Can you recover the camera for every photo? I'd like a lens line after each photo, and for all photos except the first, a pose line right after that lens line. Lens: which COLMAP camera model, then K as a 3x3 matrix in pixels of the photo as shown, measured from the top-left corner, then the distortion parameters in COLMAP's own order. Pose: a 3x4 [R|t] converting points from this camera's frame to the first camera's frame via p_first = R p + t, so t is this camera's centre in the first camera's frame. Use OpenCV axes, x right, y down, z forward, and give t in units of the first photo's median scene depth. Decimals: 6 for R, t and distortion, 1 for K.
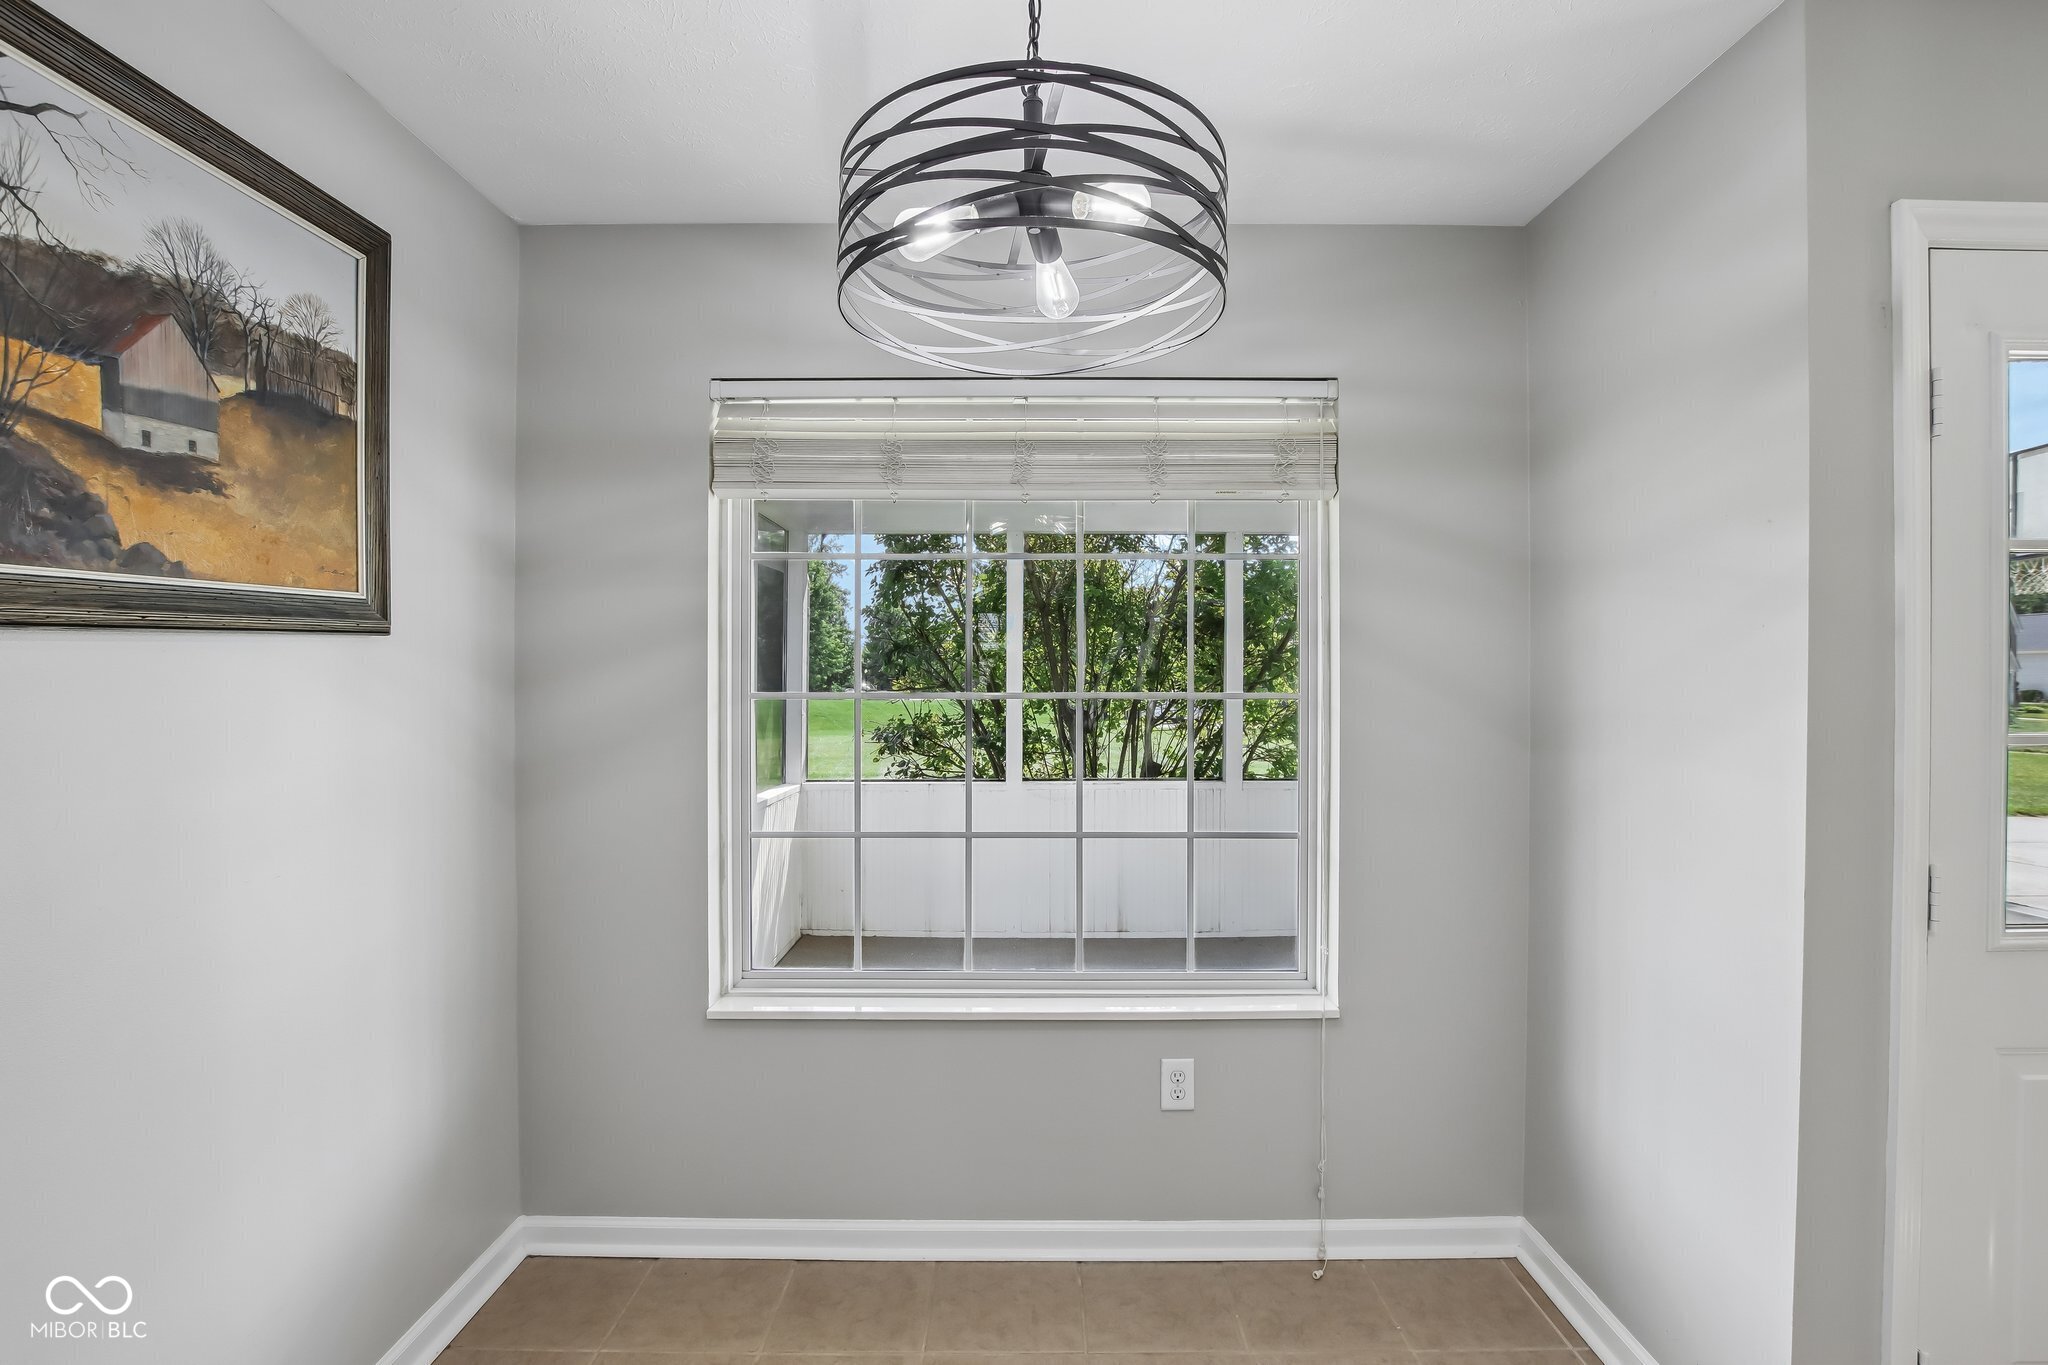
lens RADIAL K [[995.0, 0, 1062.2], [0, 995.0, 694.1], [0, 0, 1]] dist [-0.032206, 0.000679]
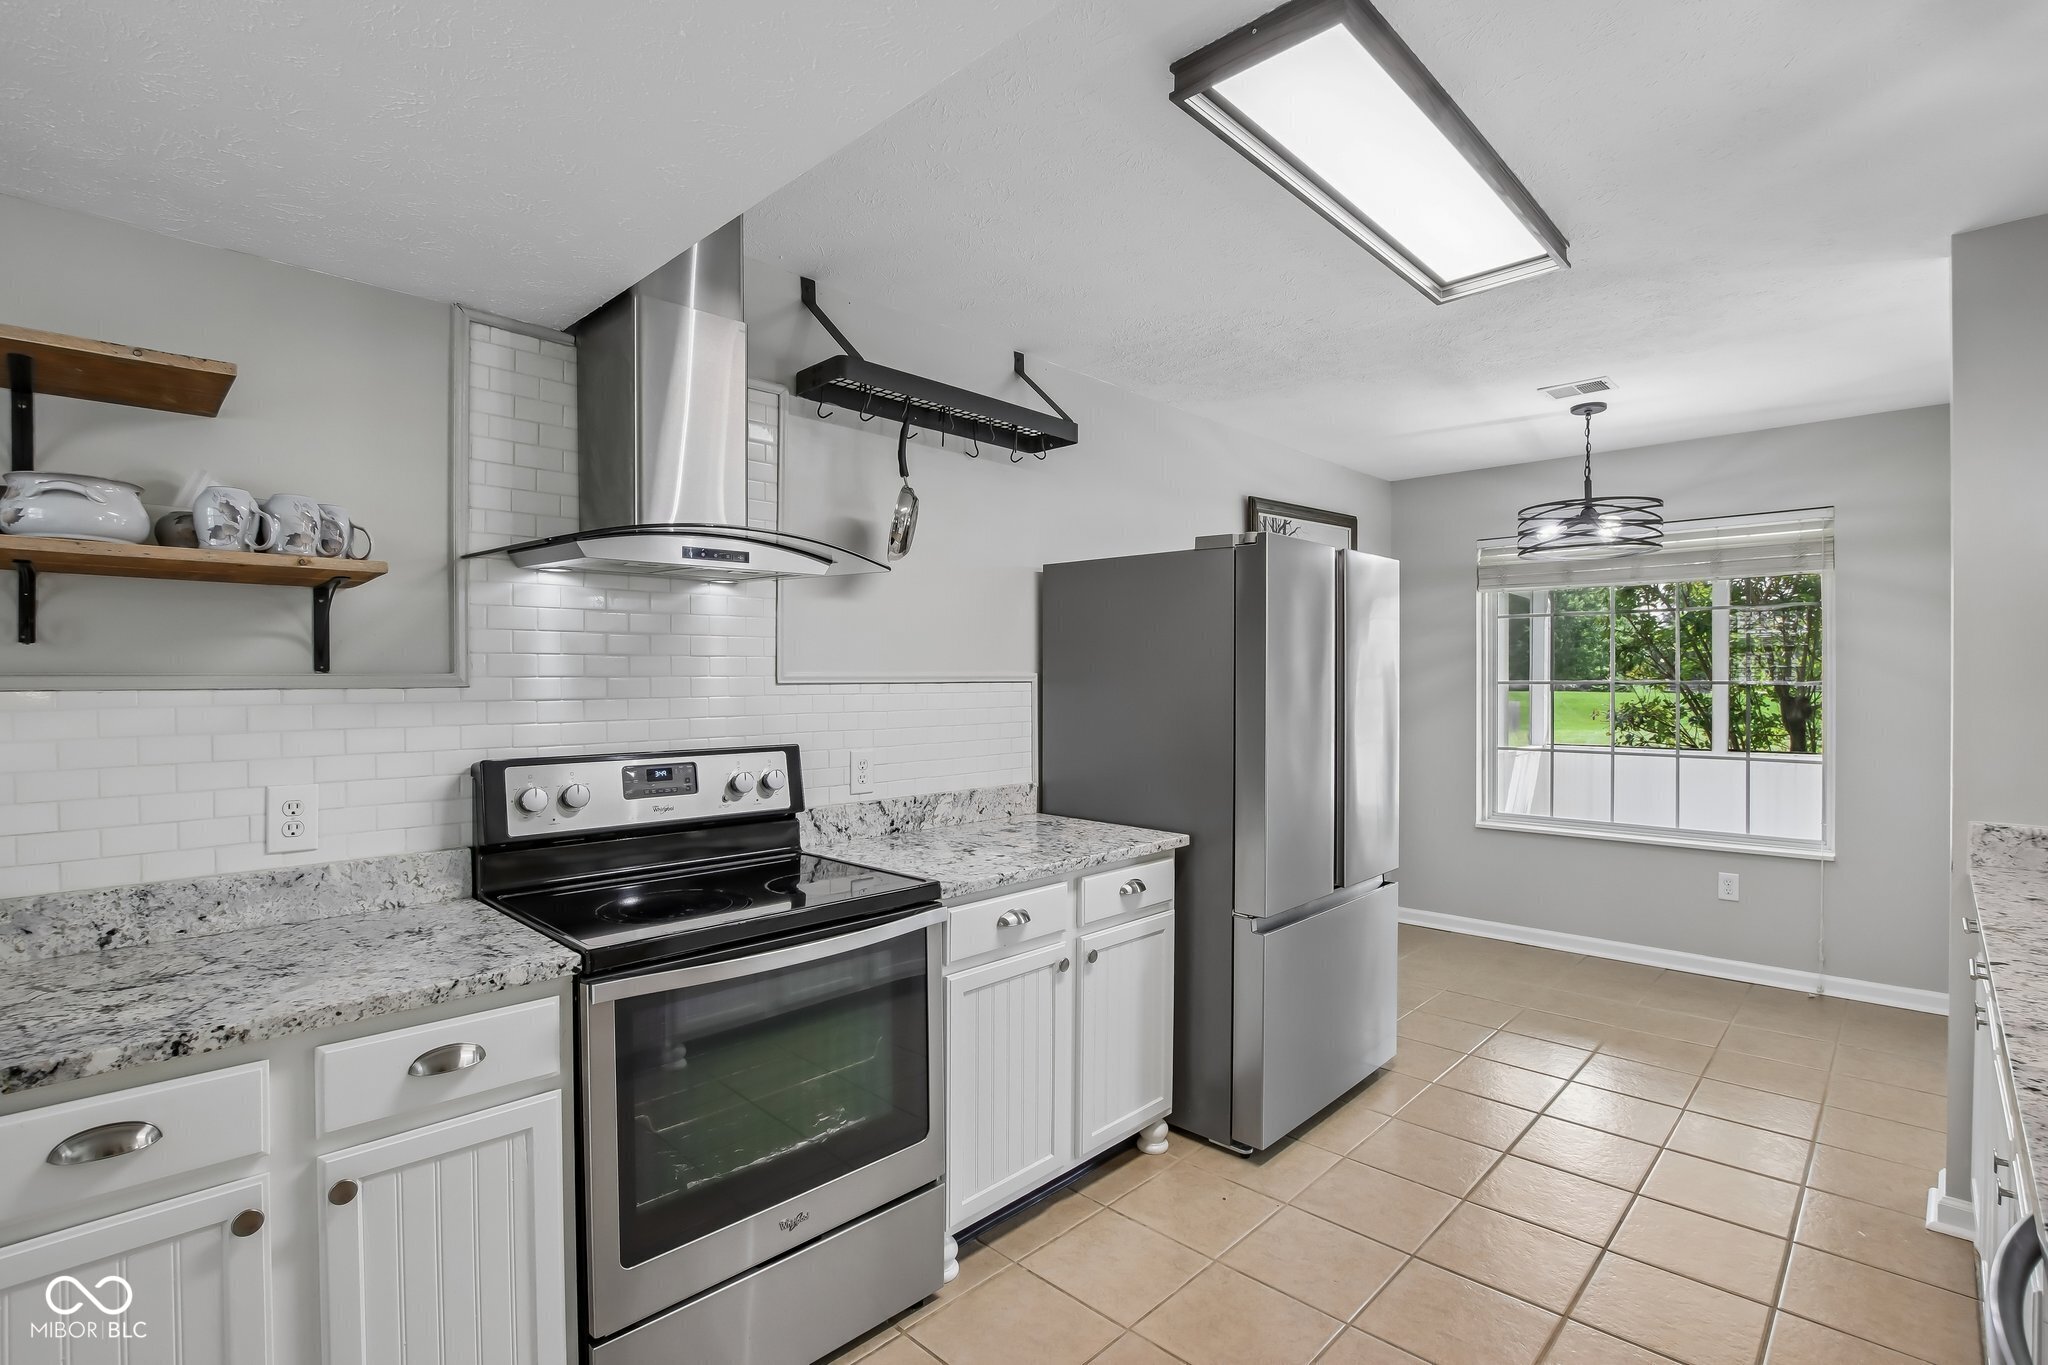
lens RADIAL K [[965.7, 0, 1024.0], [0, 965.7, 682.5], [0, 0, 1]] dist [-0.026488, 0.000845]
pose [[0.708548, -0.001123, -0.705661, 0.441303], [-0.000959, 0.999996, -0.002554, 0.007285], [0.705662, 0.002487, 0.708545, -1.237654]]
